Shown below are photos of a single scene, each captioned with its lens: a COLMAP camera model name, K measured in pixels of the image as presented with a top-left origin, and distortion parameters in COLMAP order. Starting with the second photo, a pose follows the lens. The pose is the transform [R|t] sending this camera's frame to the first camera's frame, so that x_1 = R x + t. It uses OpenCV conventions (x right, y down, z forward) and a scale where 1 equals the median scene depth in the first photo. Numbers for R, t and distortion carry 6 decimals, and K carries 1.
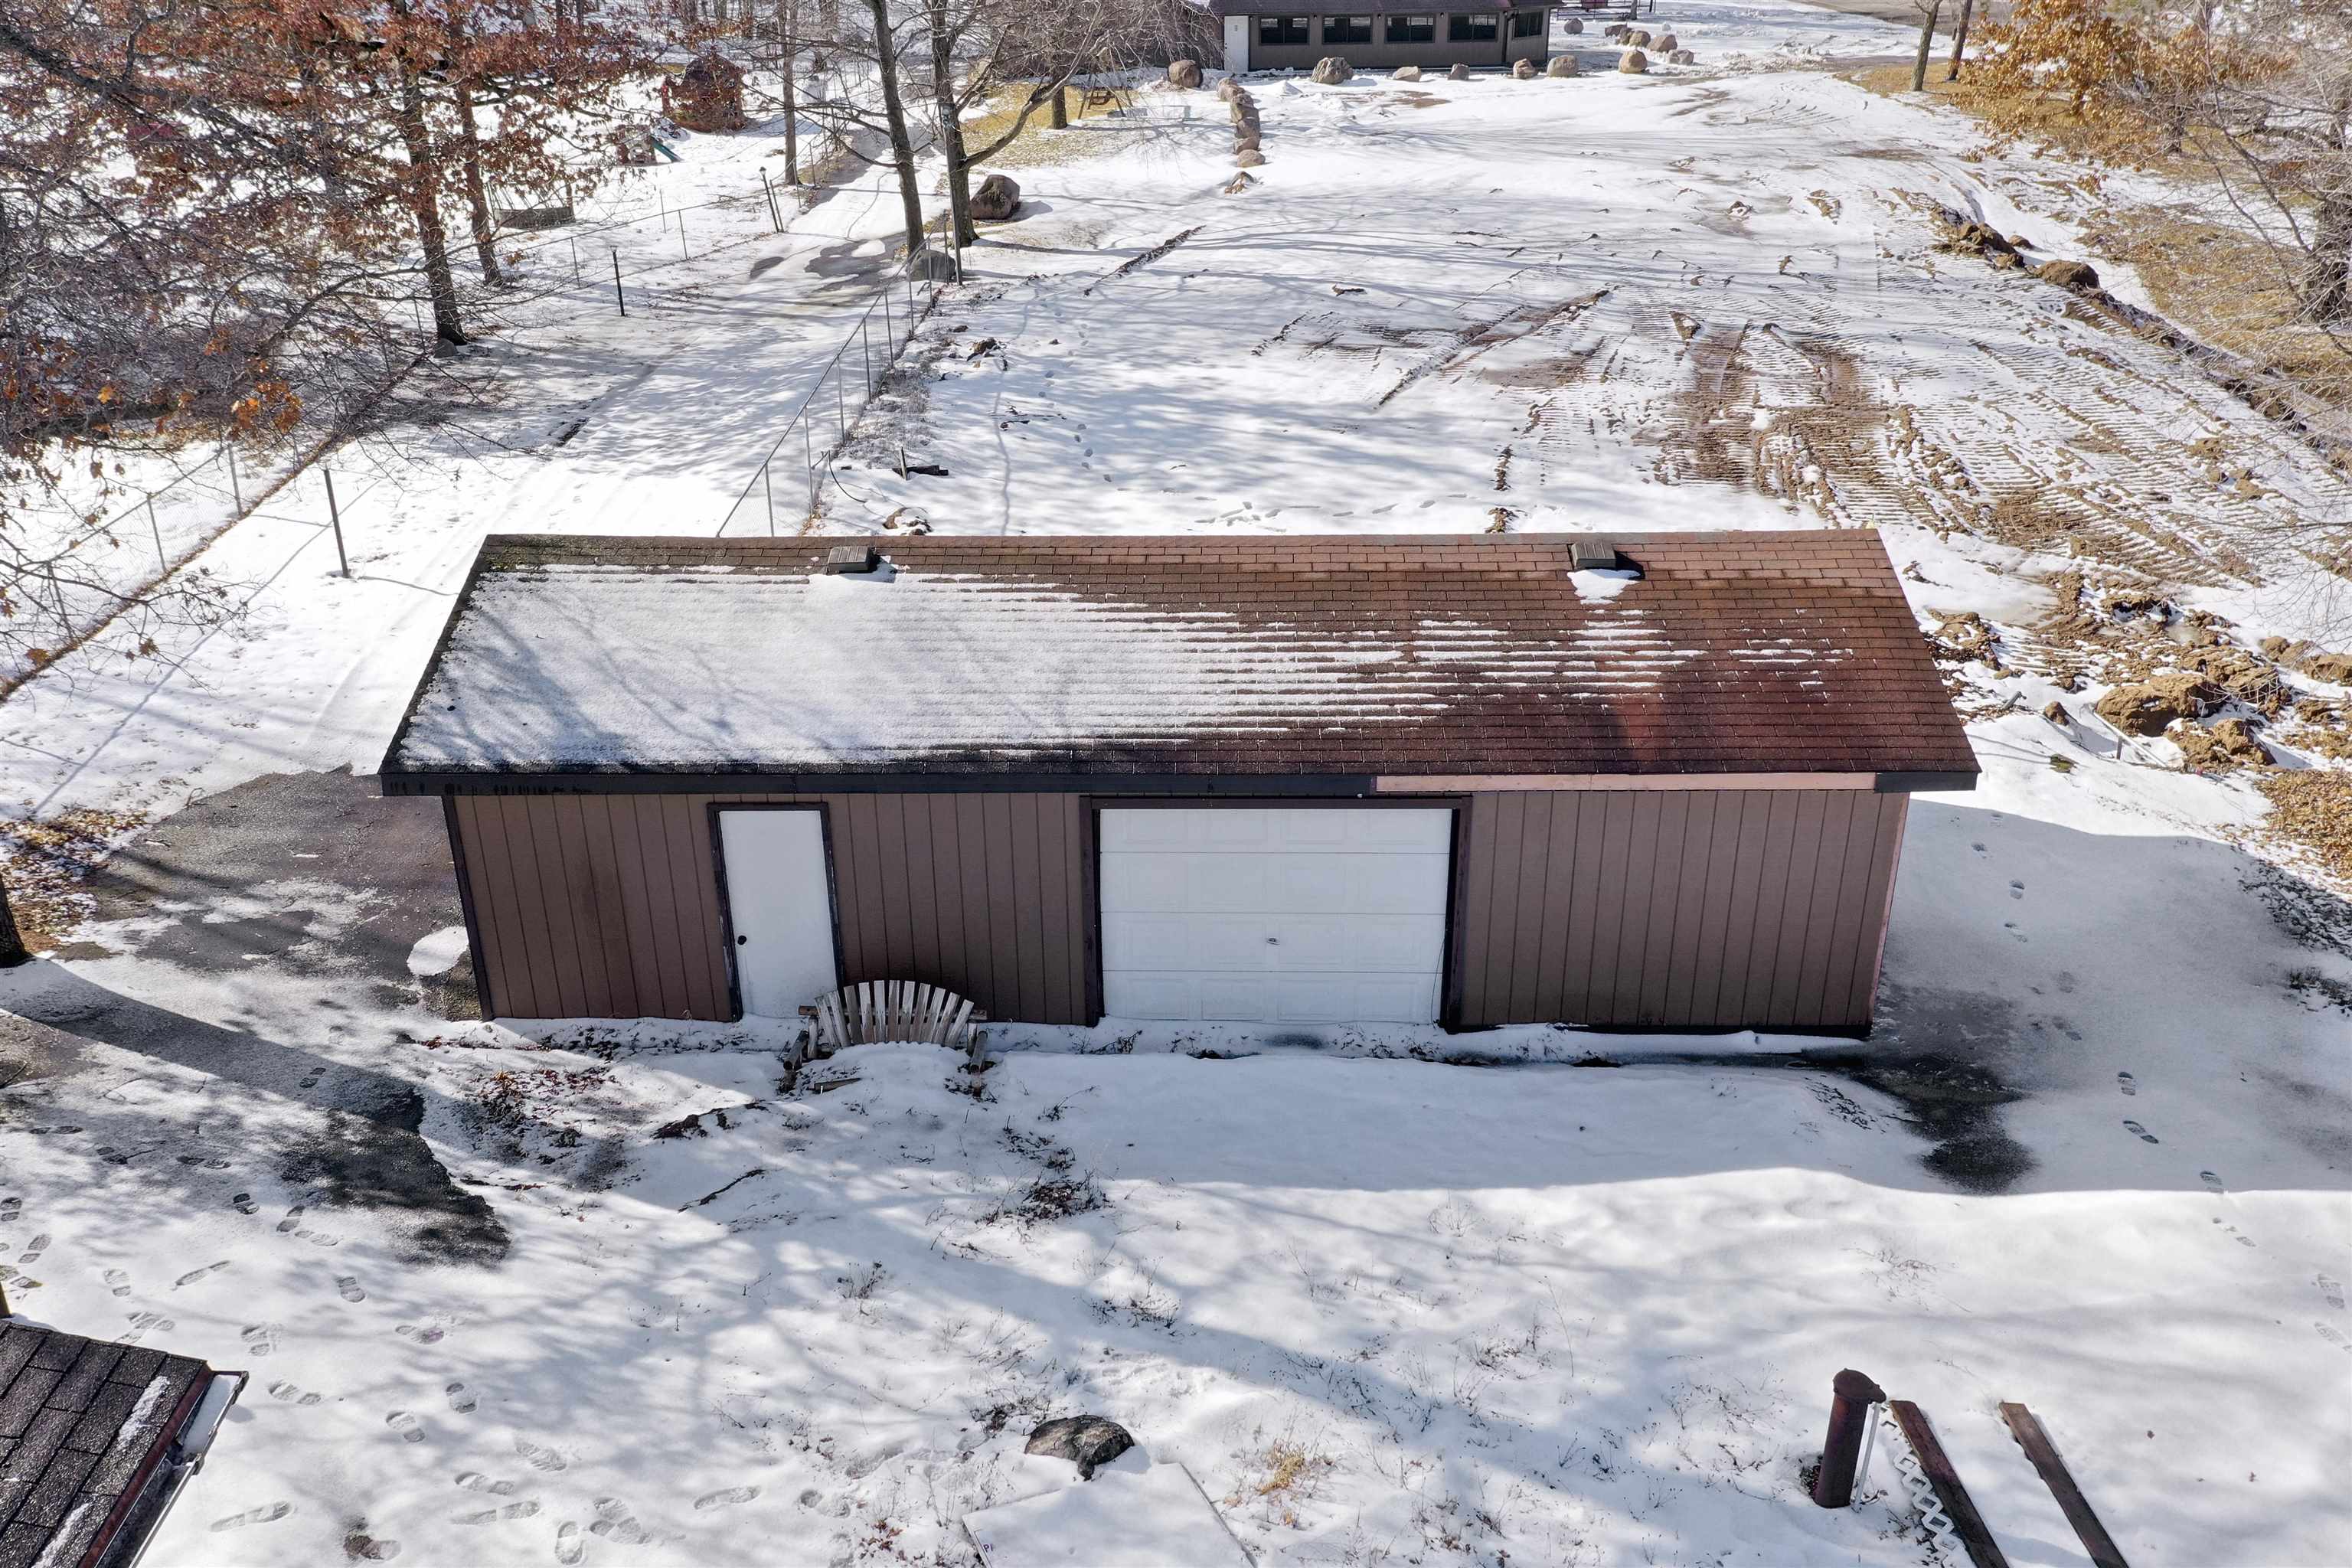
lens RADIAL K [[1873.8, 0, 1181.3], [0, 1873.8, 775.9], [0, 0, 1]] dist [0.017838, 0.006902]
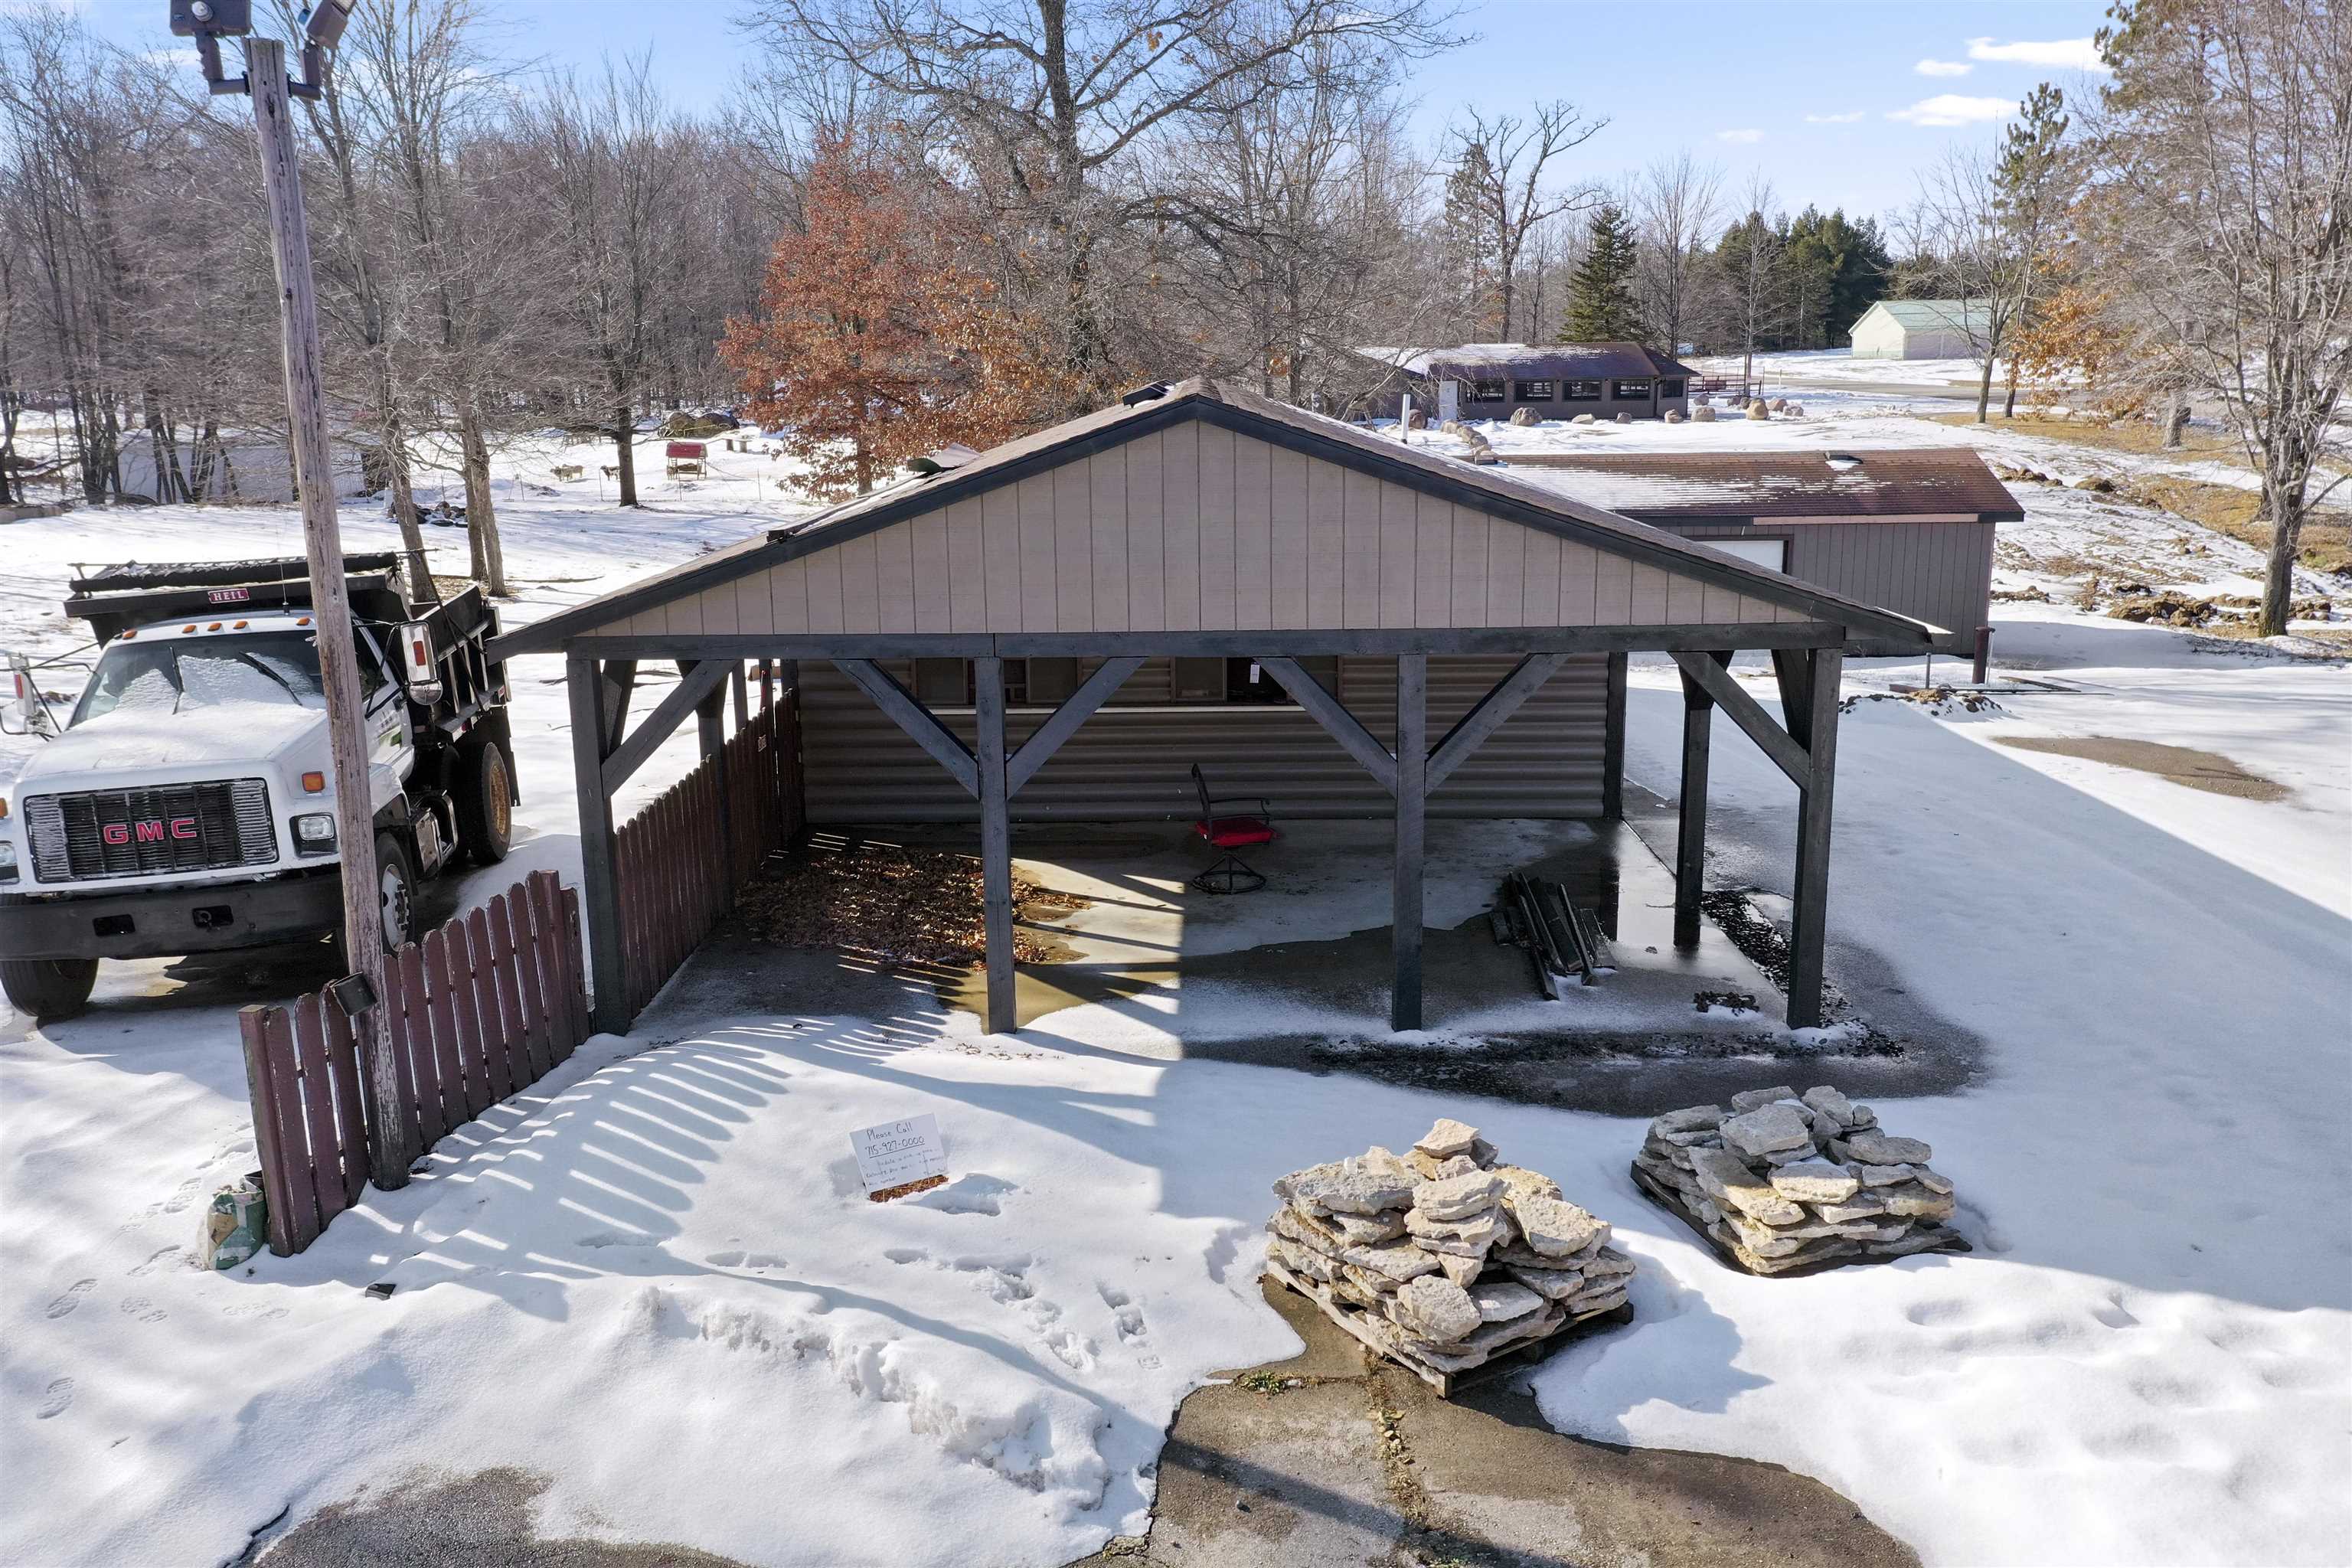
lens RADIAL K [[1870.8, 0, 1177.1], [0, 1870.8, 783.5], [0, 0, 1]] dist [0.016039, 0.007320]
pose [[0.998637, 0.007416, -0.051665, -0.441216], [-0.018435, 0.976173, -0.216209, 0.762910], [0.048831, 0.216867, 0.974979, -1.098901]]
